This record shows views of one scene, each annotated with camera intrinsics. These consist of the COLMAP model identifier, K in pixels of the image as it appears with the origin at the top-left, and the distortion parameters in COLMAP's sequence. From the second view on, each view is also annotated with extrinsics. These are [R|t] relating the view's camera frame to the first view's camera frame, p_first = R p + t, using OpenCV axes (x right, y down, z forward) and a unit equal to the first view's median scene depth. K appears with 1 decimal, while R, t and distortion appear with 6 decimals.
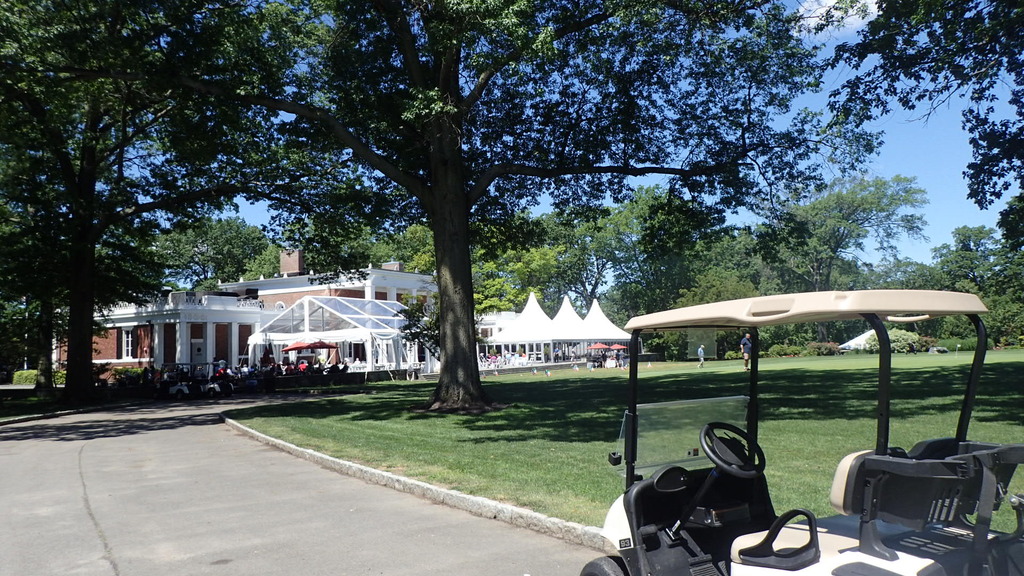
lens RADIAL K [[756.2, 0, 513.5], [0, 756.2, 287.8], [0, 0, 1]] dist [0.013588, -0.008216]
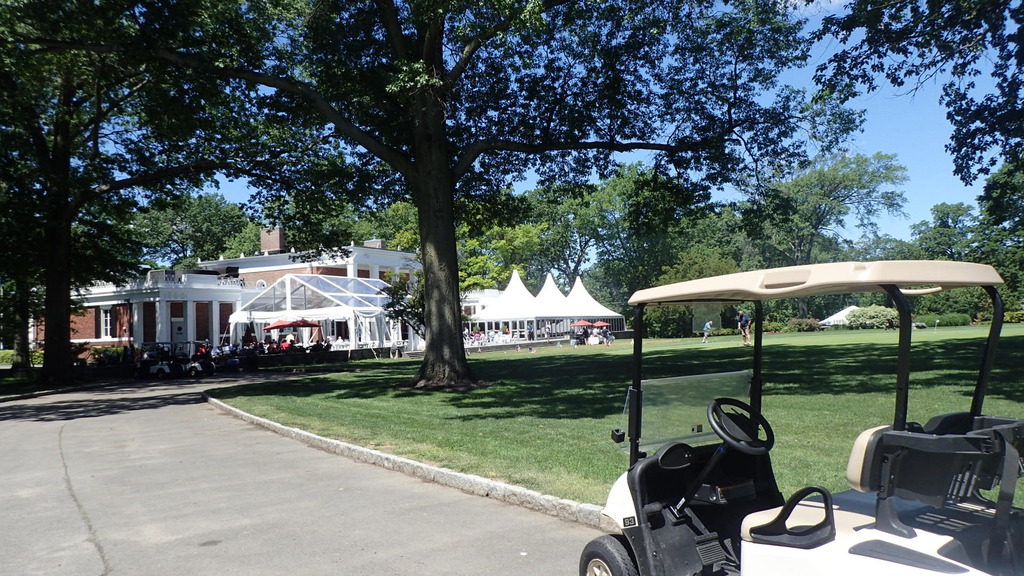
lens RADIAL K [[756.2, 0, 513.6], [0, 756.2, 287.4], [0, 0, 1]] dist [0.013588, -0.008216]
pose [[0.999725, -0.003188, 0.023238, -0.003514], [0.002516, 0.999580, 0.028867, 0.000989], [-0.023320, -0.028801, 0.999313, 0.005455]]
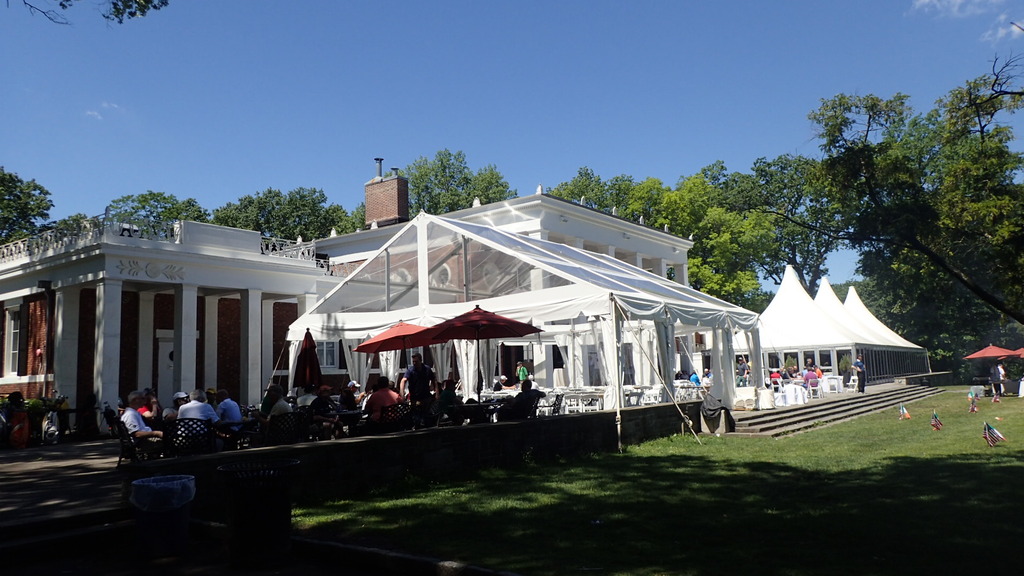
lens RADIAL K [[756.2, 0, 507.8], [0, 756.2, 284.5], [0, 0, 1]] dist [0.013588, -0.008216]
pose [[0.991946, -0.018903, -0.125242, -0.435192], [0.013976, 0.999098, -0.040098, 0.153288], [0.125887, 0.038025, 0.991316, 1.485878]]
